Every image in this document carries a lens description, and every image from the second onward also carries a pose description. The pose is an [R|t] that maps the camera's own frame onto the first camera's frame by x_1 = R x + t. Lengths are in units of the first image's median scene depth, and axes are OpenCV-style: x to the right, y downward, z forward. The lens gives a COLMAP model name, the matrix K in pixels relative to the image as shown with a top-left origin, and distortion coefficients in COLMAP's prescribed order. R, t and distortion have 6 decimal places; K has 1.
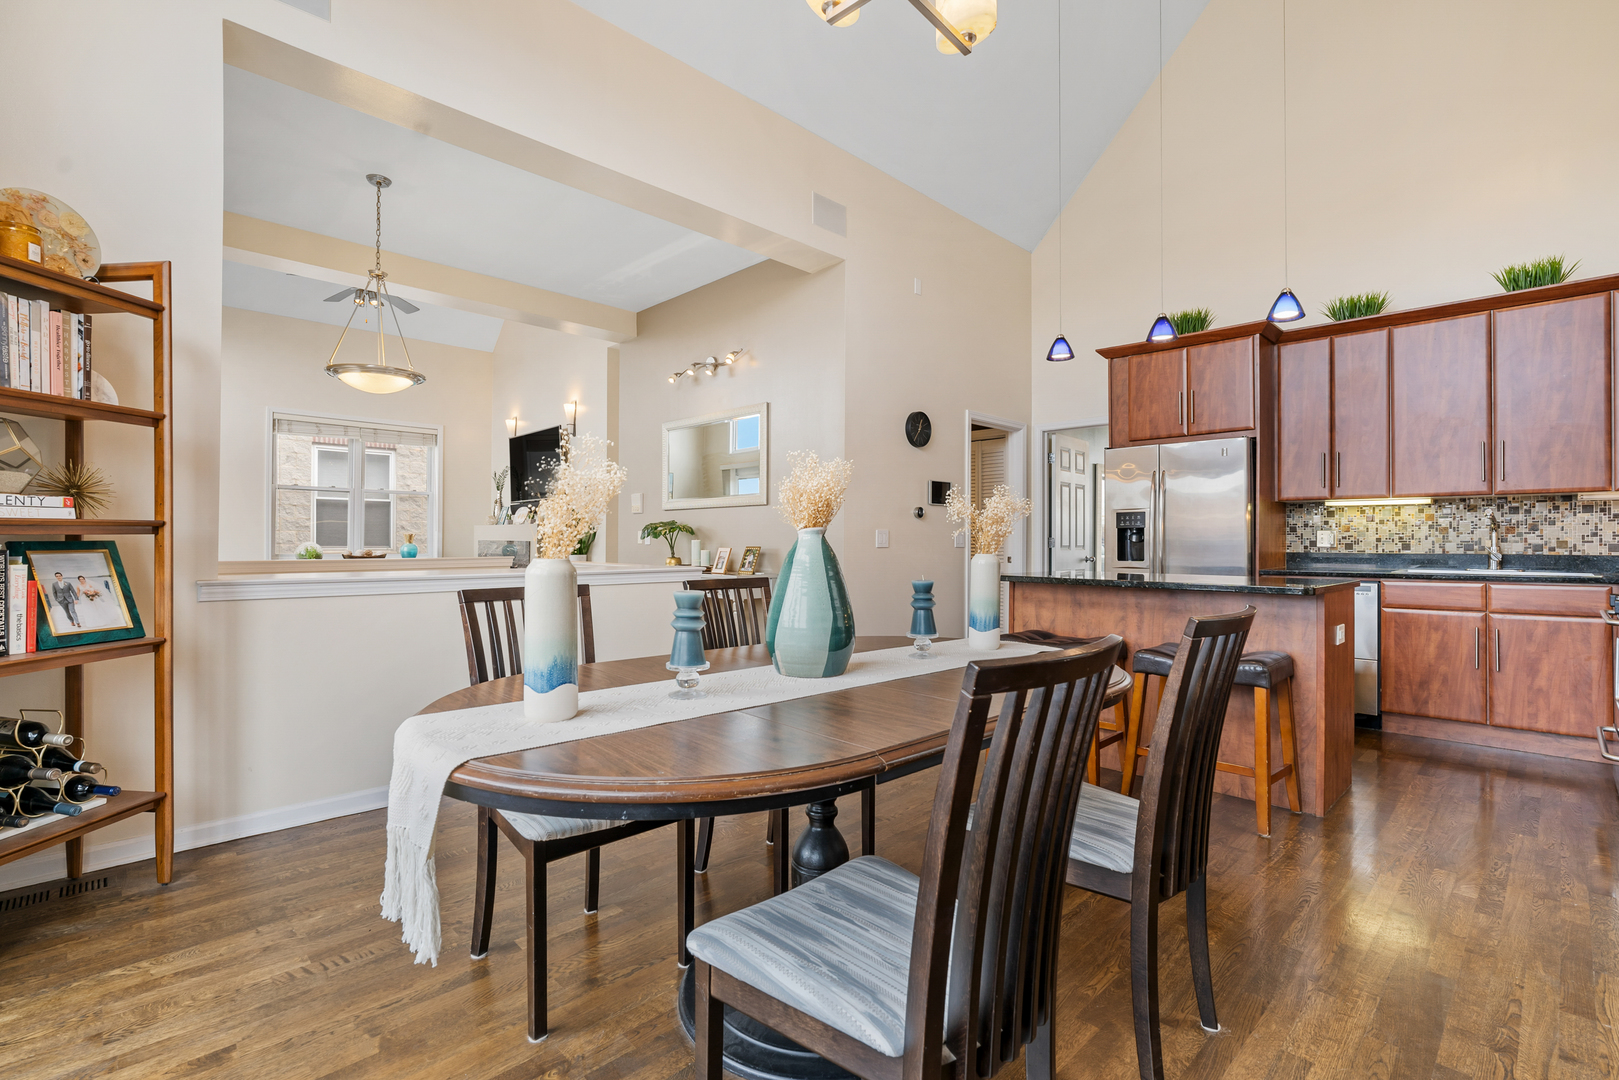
lens RADIAL K [[756.9, 0, 798.5], [0, 756.9, 537.8], [0, 0, 1]] dist [-0.016764, 0.005213]
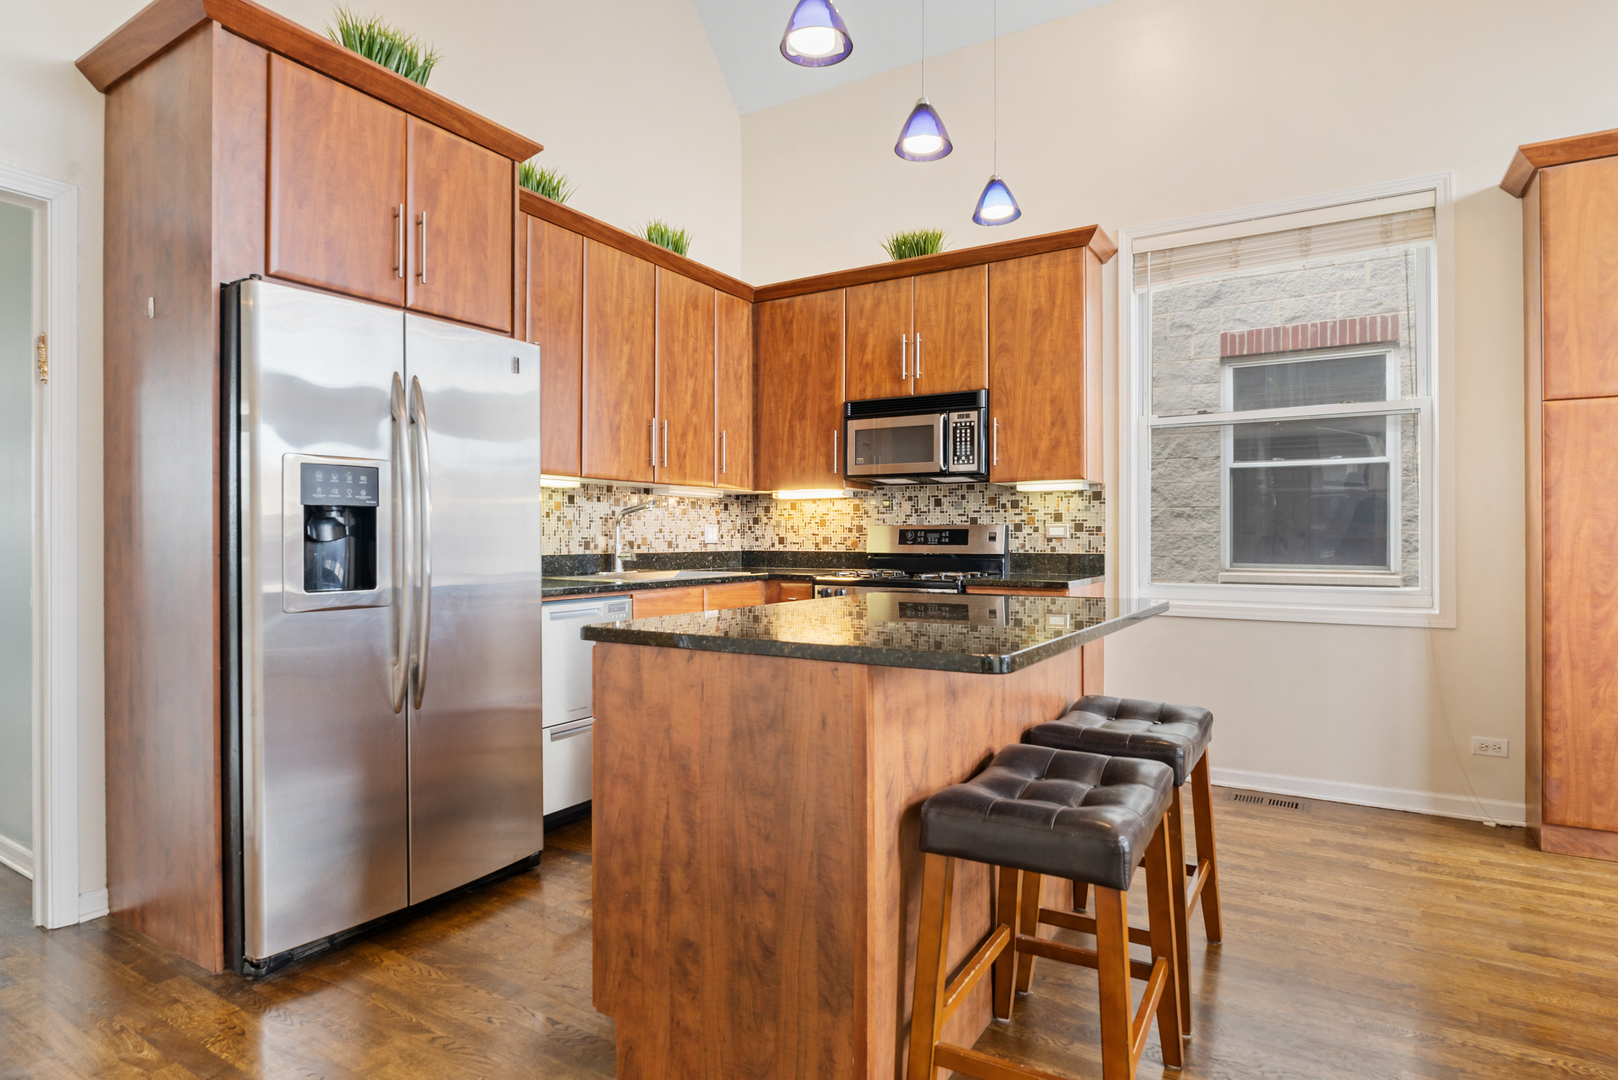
lens RADIAL K [[863.8, 0, 815.8], [0, 863.8, 538.1], [0, 0, 1]] dist [-0.010157, 0.001703]
pose [[-0.247248, -0.002832, 0.968948, -0.061596], [-0.005220, 0.999985, 0.001590, 0.002159], [-0.968938, -0.004665, -0.247259, 1.031081]]
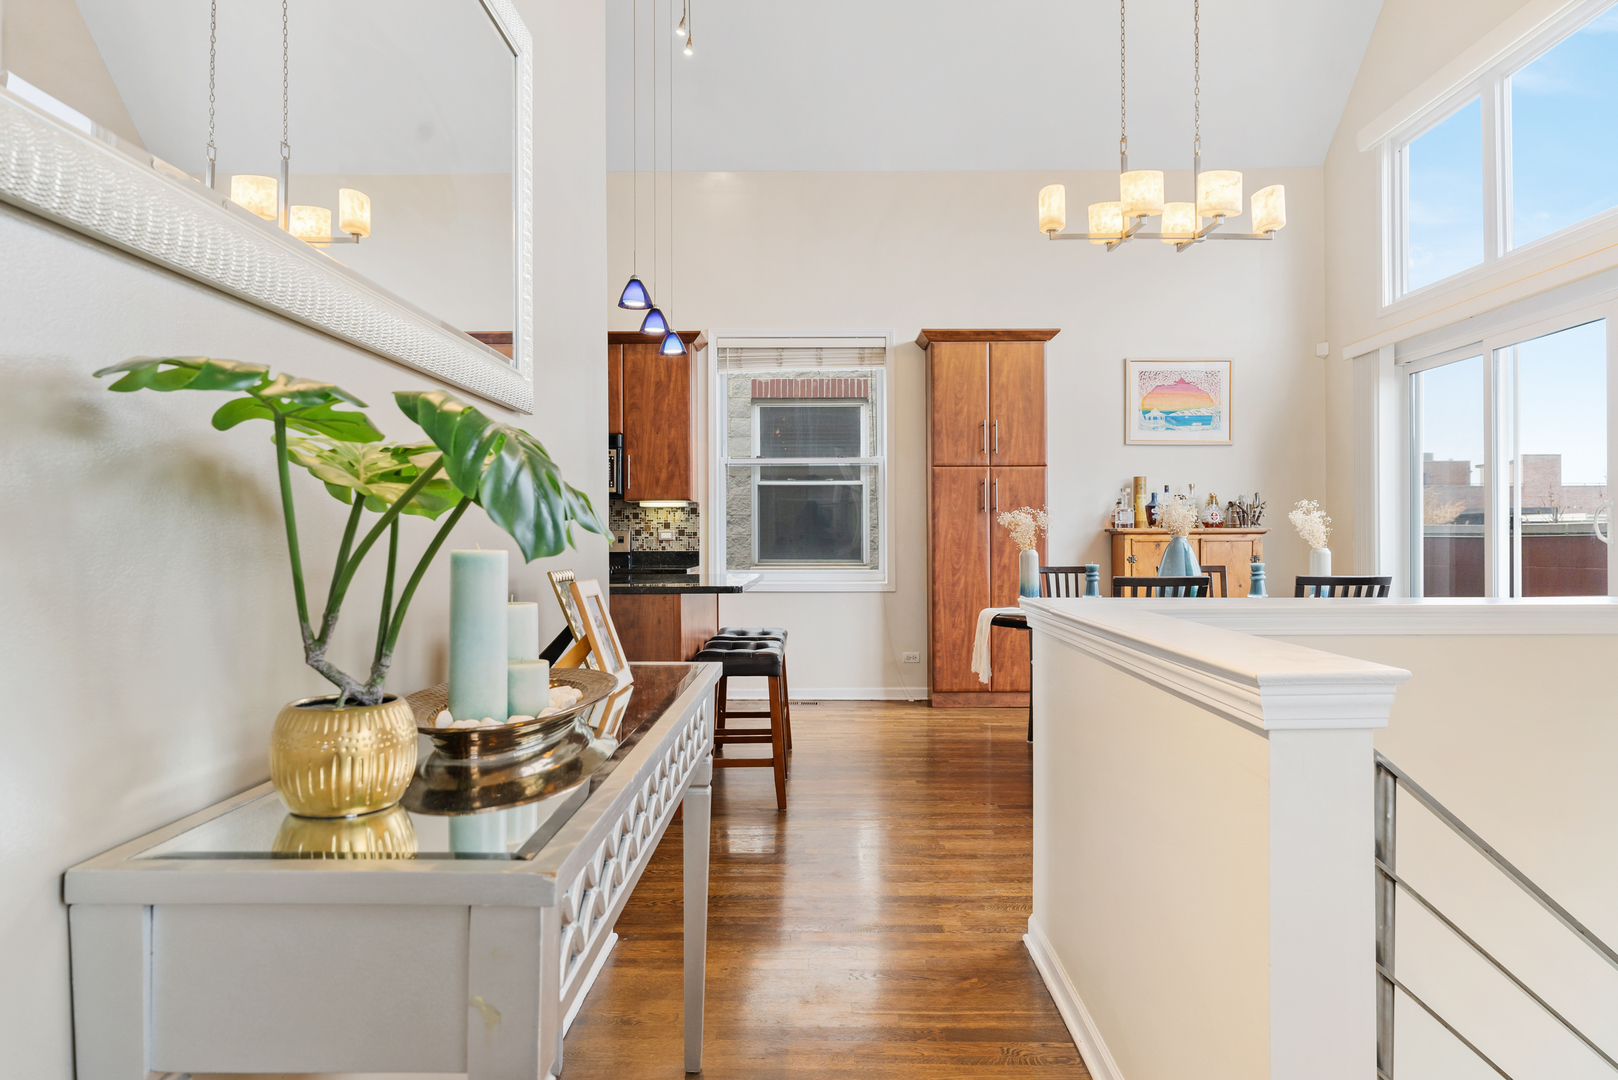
lens RADIAL K [[1011.0, 0, 812.2], [0, 1011.0, 535.4], [0, 0, 1]] dist [0.002731, -0.000109]
pose [[-0.709865, 0.001776, 0.704336, -0.486623], [-0.002456, 0.999984, -0.004997, 0.001959], [-0.704334, -0.005277, -0.709849, 1.507874]]
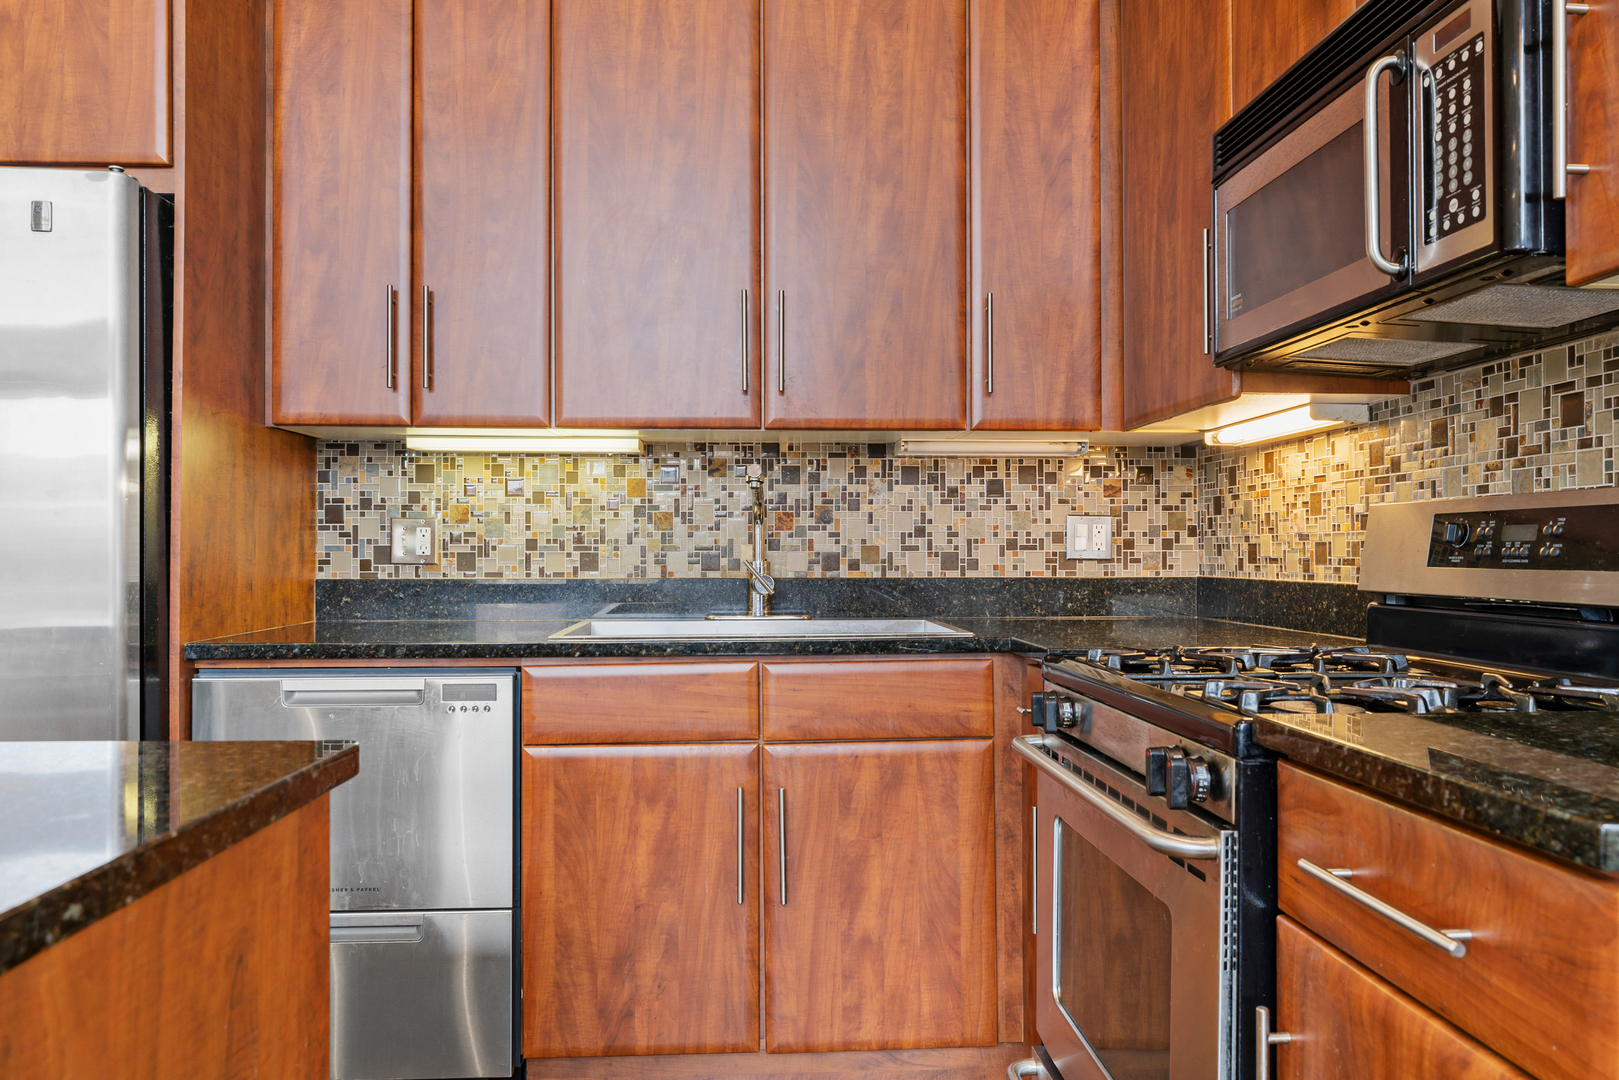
lens RADIAL K [[1126.8, 0, 804.7], [0, 1126.8, 547.0], [0, 0, 1]] dist [-0.000551, 0.004319]
pose [[0.660665, 0.000798, 0.750681, 0.481581], [-0.000962, 1.000000, -0.000217, 0.004682], [-0.750681, -0.000579, 0.660665, 0.573162]]
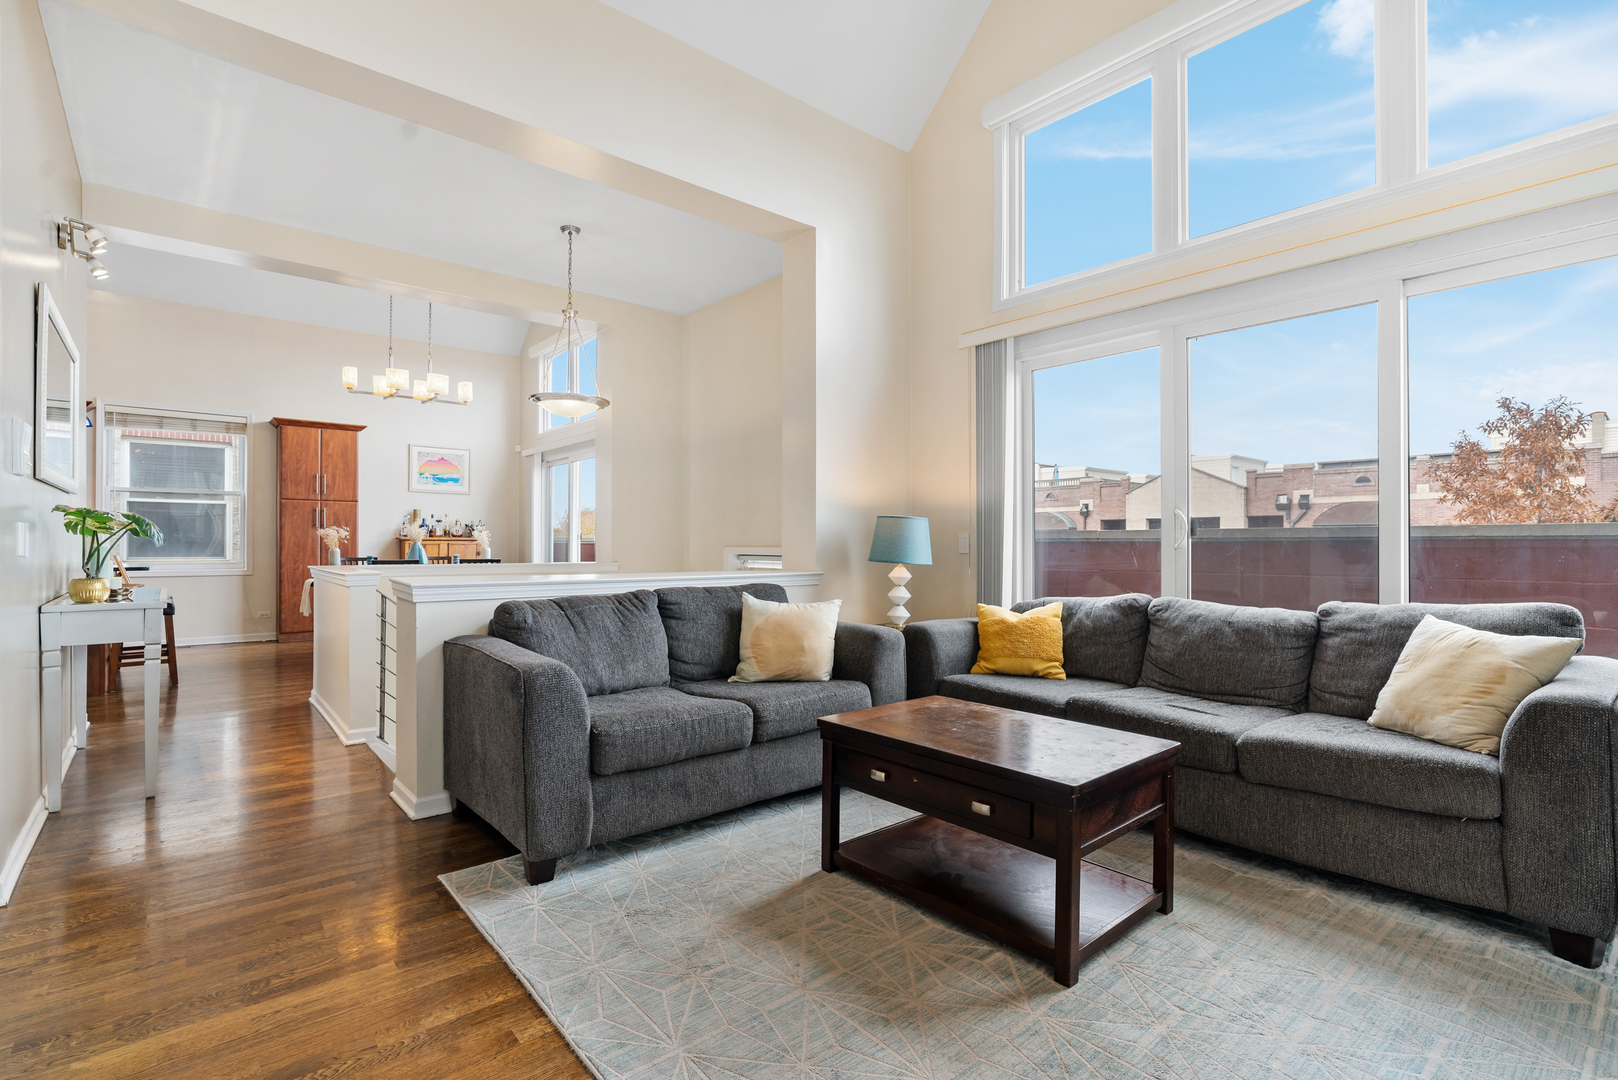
lens RADIAL K [[756.5, 0, 810.9], [0, 756.5, 542.3], [0, 0, 1]] dist [-0.016764, 0.005213]
pose [[-0.997835, -0.005635, 0.065522, -1.010705], [-0.006116, 0.999956, -0.007143, 0.003658], [-0.065479, -0.007528, -0.997826, 2.110719]]
